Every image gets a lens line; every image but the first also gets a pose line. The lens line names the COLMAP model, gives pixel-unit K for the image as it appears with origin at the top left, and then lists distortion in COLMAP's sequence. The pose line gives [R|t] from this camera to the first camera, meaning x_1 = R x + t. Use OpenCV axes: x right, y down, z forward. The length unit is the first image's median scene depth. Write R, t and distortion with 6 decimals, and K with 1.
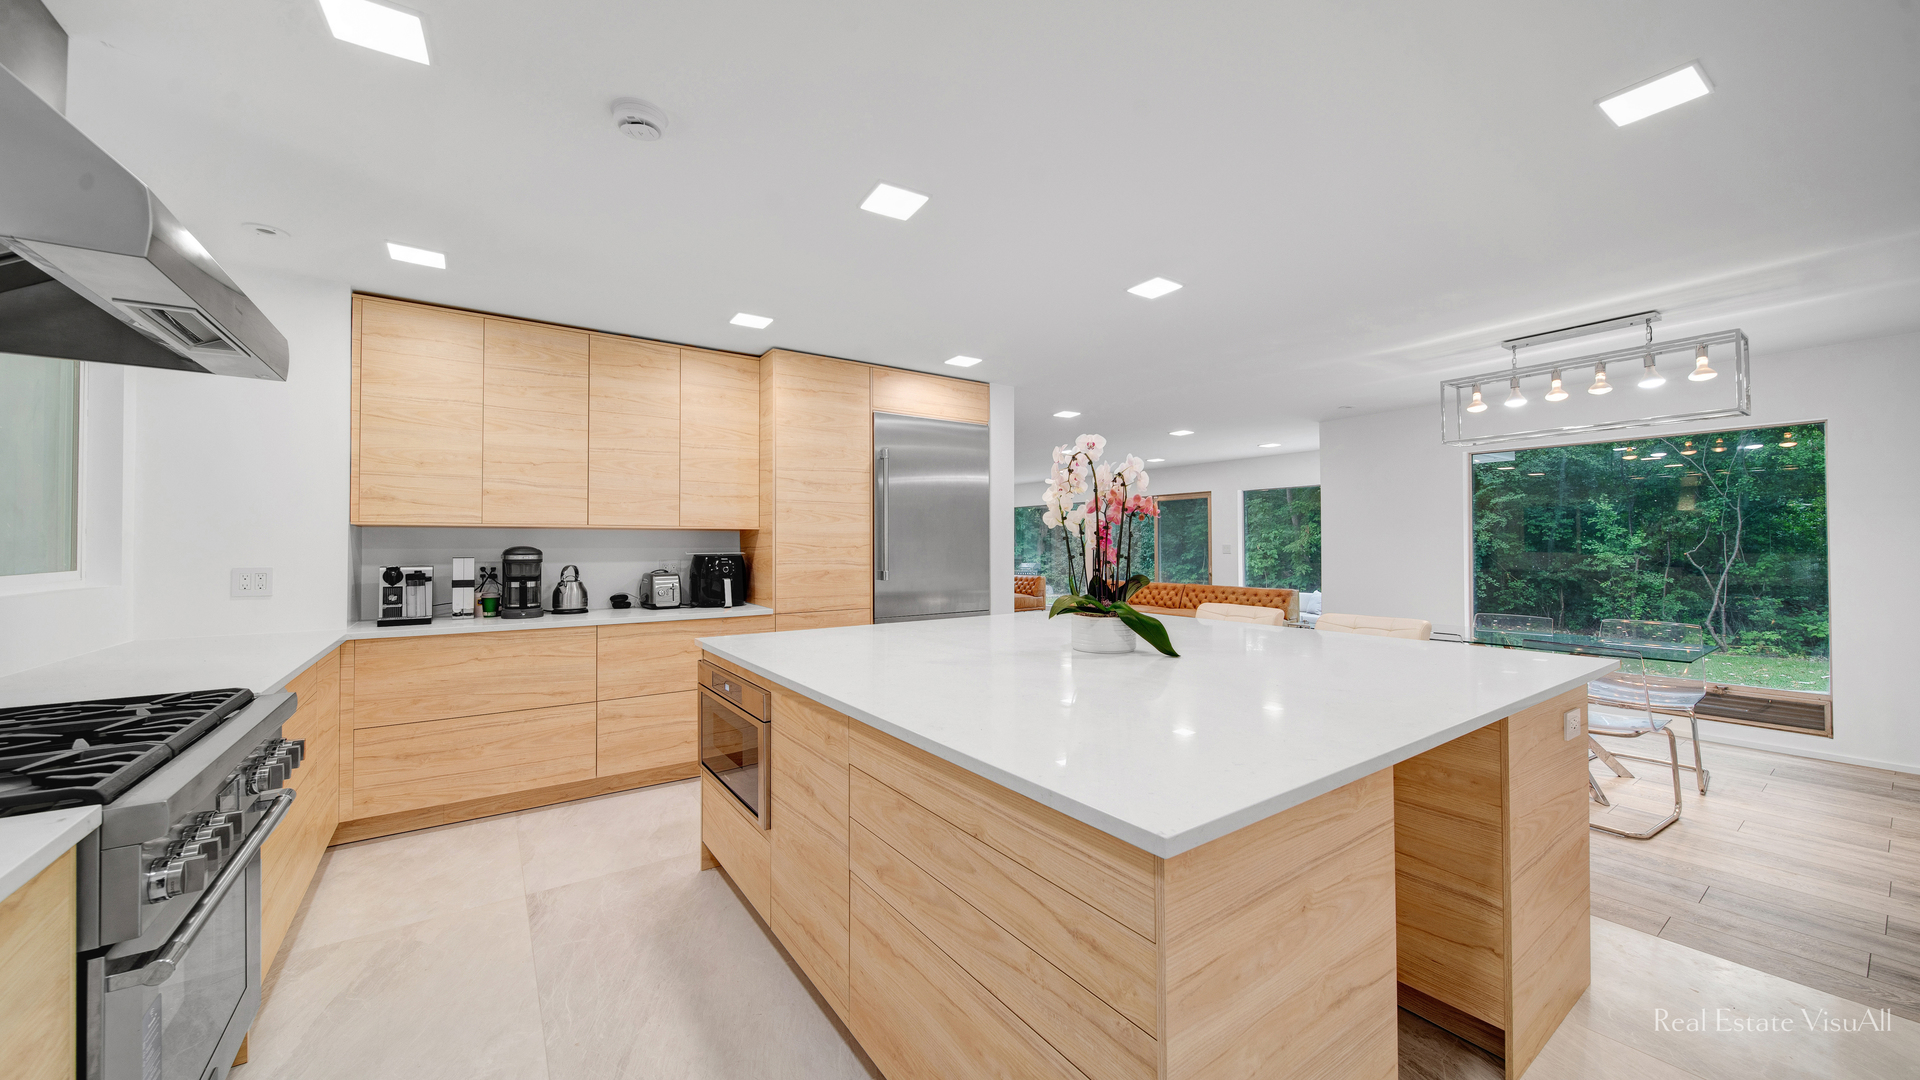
lens RADIAL K [[683.0, 0, 958.4], [0, 683.0, 537.7], [0, 0, 1]] dist [-0.004775, -0.001517]
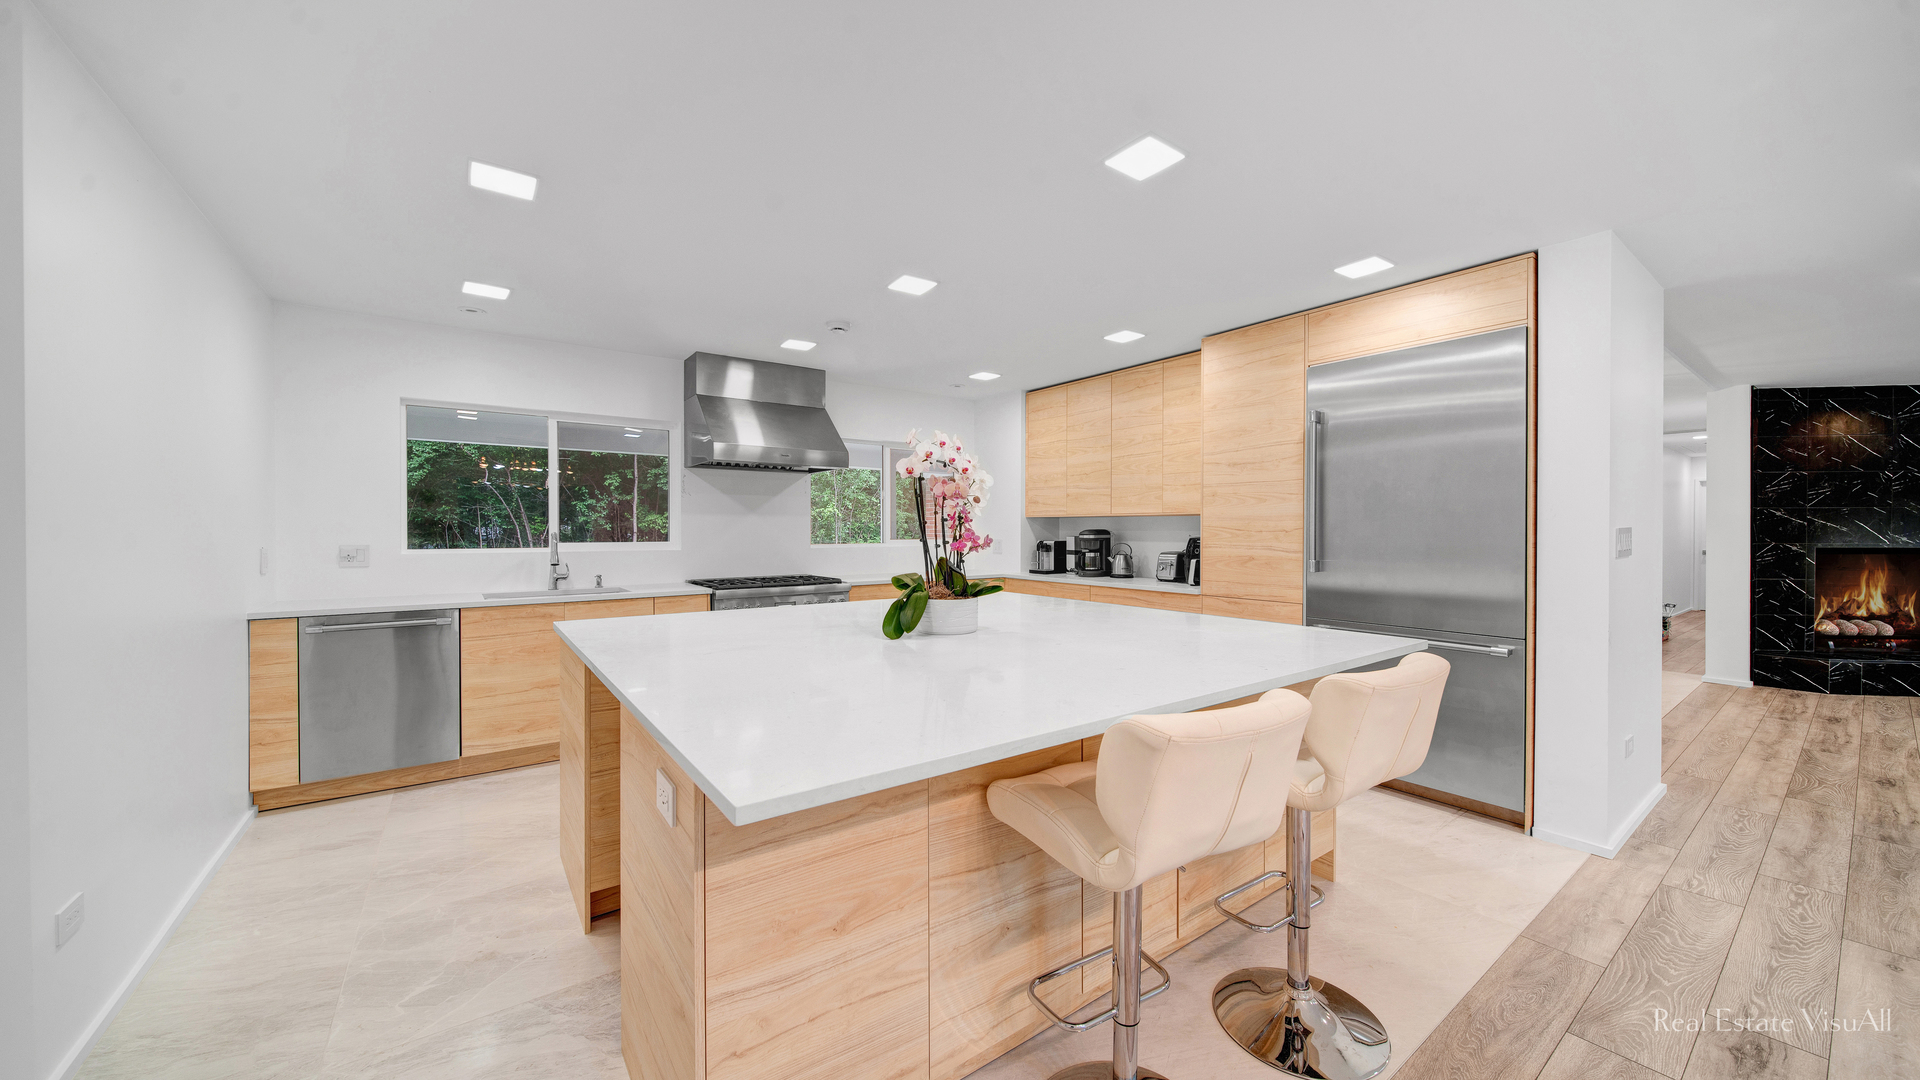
lens RADIAL K [[683.0, 0, 960.4], [0, 683.0, 541.2], [0, 0, 1]] dist [-0.004775, -0.001517]
pose [[0.018105, 0.014596, -0.999730, 0.733438], [-0.000336, 0.999893, 0.014592, 0.014370], [0.999836, 0.000072, 0.018108, 0.591972]]
